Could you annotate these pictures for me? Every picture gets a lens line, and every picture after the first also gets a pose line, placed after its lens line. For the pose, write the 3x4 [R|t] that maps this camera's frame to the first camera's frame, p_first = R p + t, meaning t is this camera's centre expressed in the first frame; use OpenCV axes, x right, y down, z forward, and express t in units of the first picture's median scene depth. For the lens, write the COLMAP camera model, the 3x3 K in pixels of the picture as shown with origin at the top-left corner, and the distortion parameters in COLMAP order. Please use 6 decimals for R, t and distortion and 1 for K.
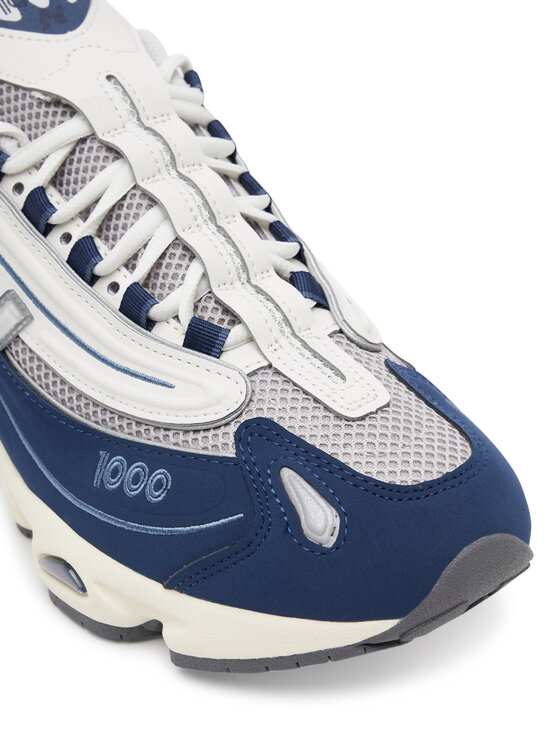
lens RADIAL K [[1461.8, 0, 280.0], [0, 1461.8, 373.0], [0, 0, 1]] dist [-0.023789, -0.591109]
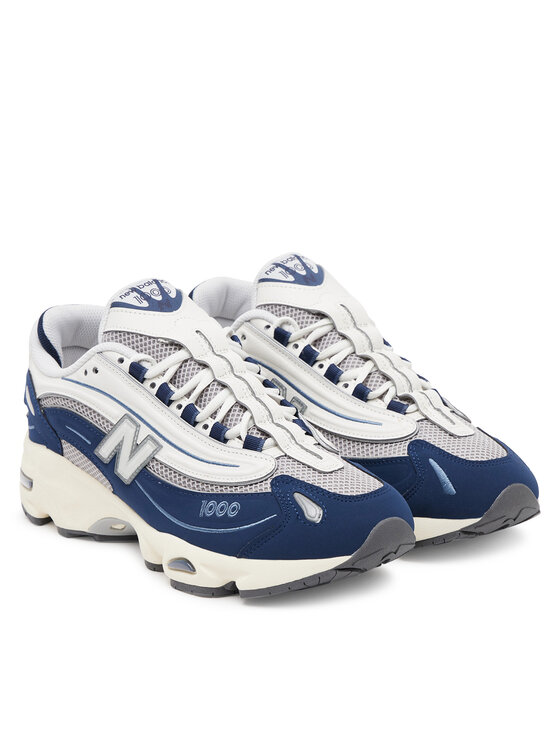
lens RADIAL K [[1610.9, 0, 280.0], [0, 1610.9, 373.0], [0, 0, 1]] dist [-0.025160, -0.029852]
pose [[0.999208, -0.014172, 0.037183, -0.092449], [0.023916, 0.960707, -0.276531, 0.484219], [-0.031803, 0.277201, 0.960285, -1.149015]]
